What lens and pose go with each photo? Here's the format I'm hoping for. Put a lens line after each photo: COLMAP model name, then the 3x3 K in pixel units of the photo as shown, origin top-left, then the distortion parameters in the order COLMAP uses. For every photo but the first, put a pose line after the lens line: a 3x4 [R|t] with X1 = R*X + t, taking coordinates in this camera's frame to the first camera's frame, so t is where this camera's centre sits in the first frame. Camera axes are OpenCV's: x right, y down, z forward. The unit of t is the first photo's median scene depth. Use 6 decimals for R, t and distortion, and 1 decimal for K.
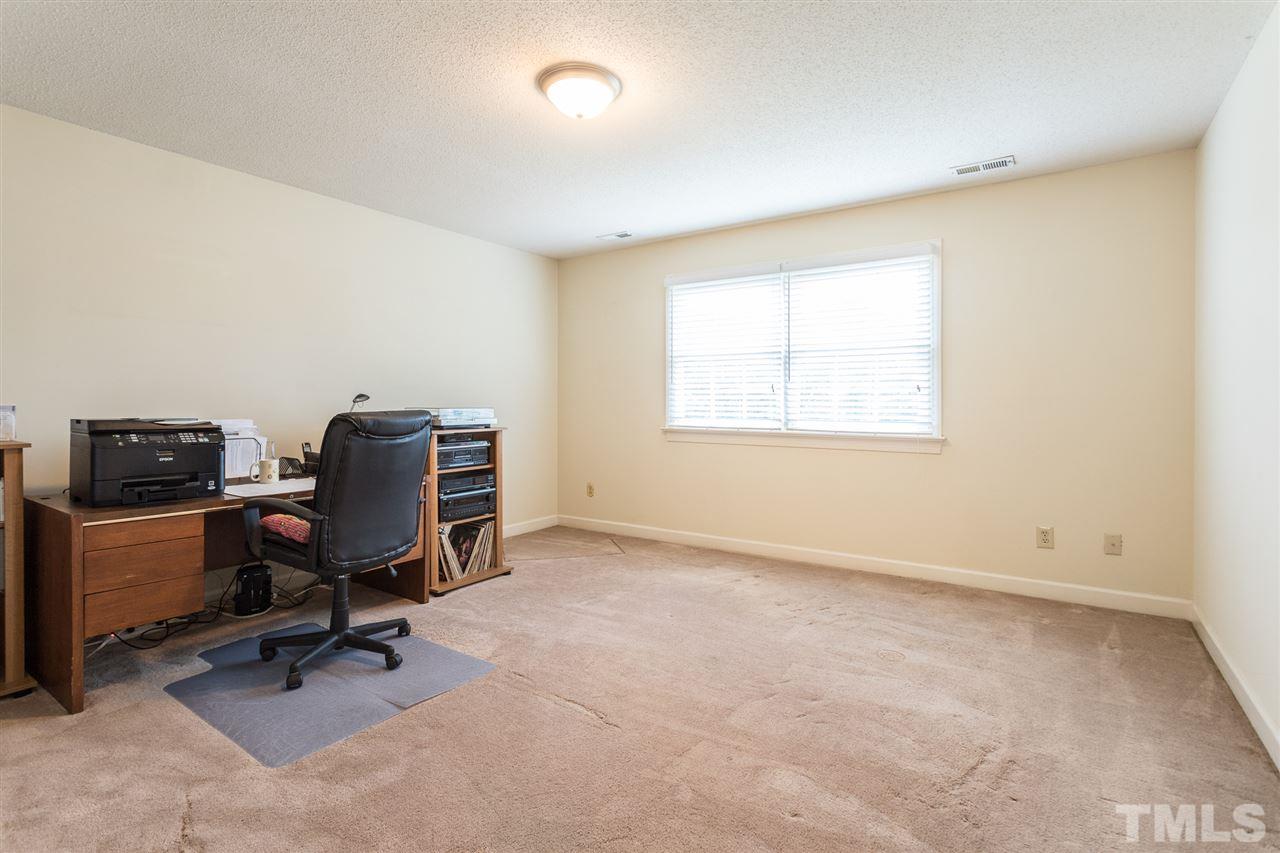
lens RADIAL K [[610.6, 0, 638.7], [0, 610.6, 415.4], [0, 0, 1]] dist [0.000455, 0.000196]
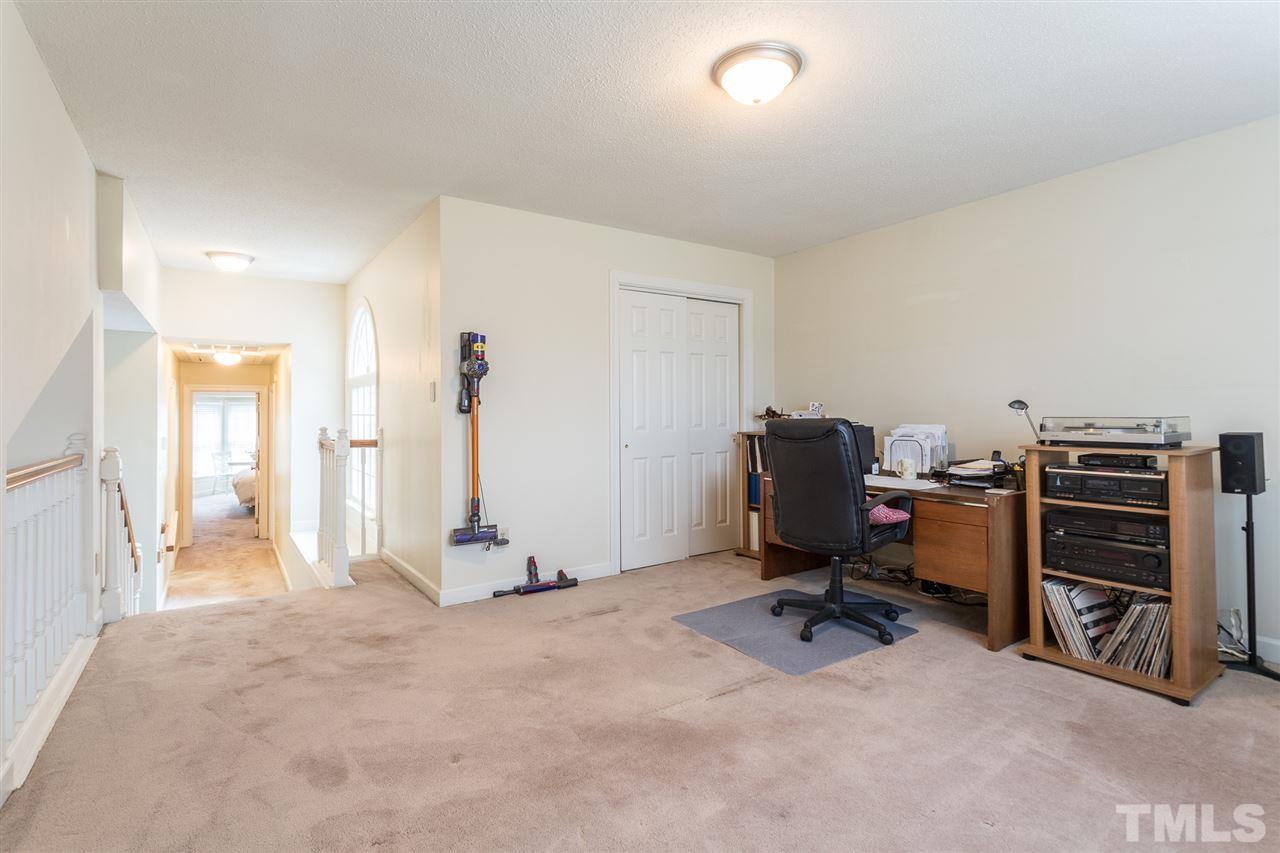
lens RADIAL K [[610.6, 0, 638.7], [0, 610.6, 415.4], [0, 0, 1]] dist [0.000455, 0.000196]
pose [[-0.355224, 0.010356, -0.934724, 0.654502], [-0.010481, 0.999832, 0.015060, -0.024696], [0.934722, 0.015146, -0.355056, 0.910139]]
